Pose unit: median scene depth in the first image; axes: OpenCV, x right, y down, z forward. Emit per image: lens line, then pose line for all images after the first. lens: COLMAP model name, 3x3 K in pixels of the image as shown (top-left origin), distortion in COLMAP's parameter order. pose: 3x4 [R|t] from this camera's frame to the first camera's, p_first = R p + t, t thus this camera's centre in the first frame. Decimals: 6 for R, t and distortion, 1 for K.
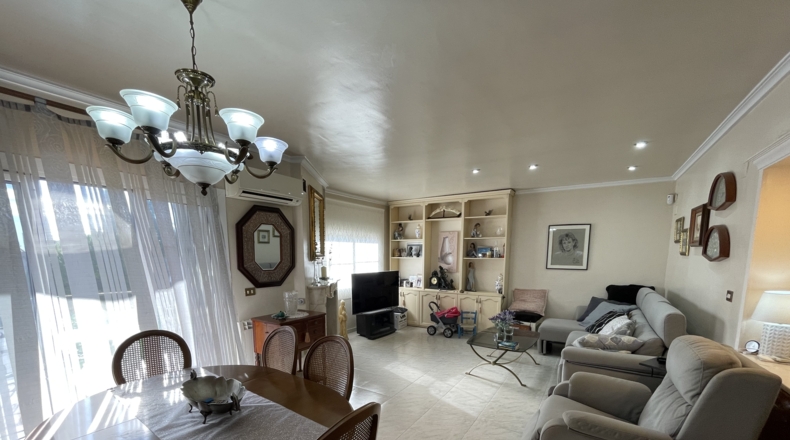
lens RADIAL K [[322.9, 0, 389.1], [0, 322.9, 293.1], [0, 0, 1]] dist [-0.001610, -0.000043]
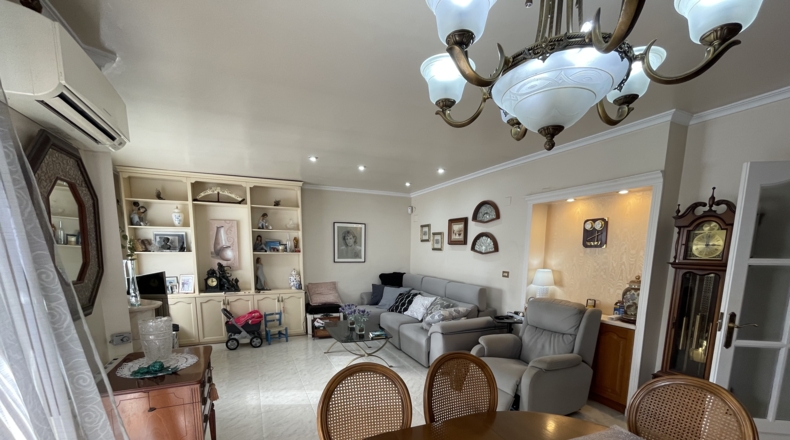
lens RADIAL K [[322.9, 0, 389.1], [0, 322.9, 293.1], [0, 0, 1]] dist [-0.001610, -0.000043]
pose [[0.555676, -0.108642, 0.824270, -0.298678], [0.093087, 0.993322, 0.068169, -0.027630], [-0.826171, 0.038849, 0.562078, 0.230284]]
